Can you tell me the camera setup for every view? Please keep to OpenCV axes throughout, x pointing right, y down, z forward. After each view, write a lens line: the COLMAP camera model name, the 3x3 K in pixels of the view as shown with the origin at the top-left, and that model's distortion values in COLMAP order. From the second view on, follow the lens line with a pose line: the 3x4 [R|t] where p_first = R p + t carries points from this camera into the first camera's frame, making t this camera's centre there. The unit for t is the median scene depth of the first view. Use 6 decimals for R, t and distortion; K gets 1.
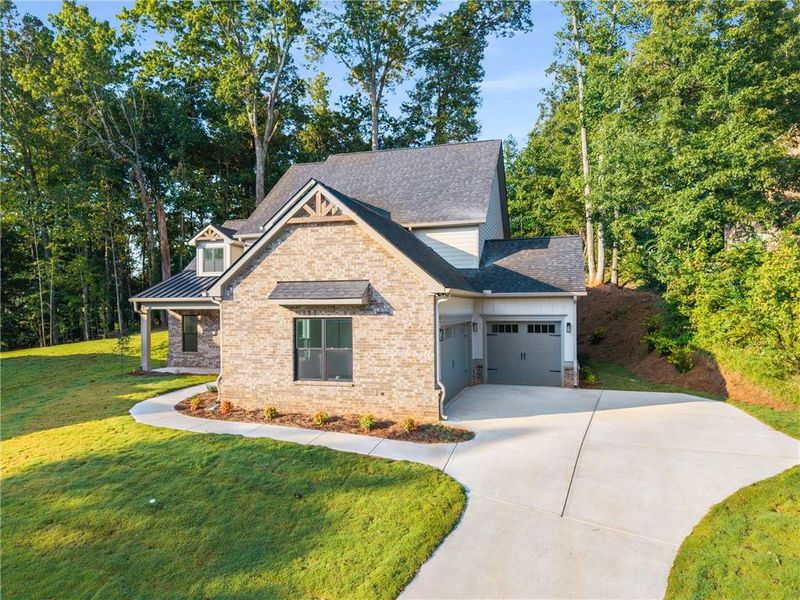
lens RADIAL K [[550.0, 0, 398.0], [0, 550.0, 299.7], [0, 0, 1]] dist [0.001318, -0.002361]
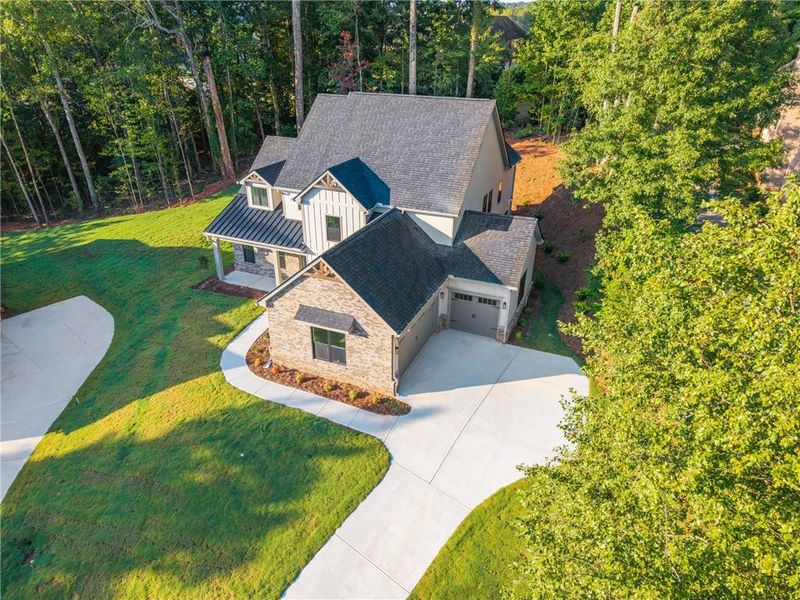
lens RADIAL K [[550.0, 0, 400.6], [0, 550.0, 300.3], [0, 0, 1]] dist [0.001318, -0.002361]
pose [[0.993783, 0.065469, -0.090054, 0.219364], [-0.017189, 0.889365, 0.456875, -0.797546], [0.110002, -0.452487, 0.884961, -0.380373]]
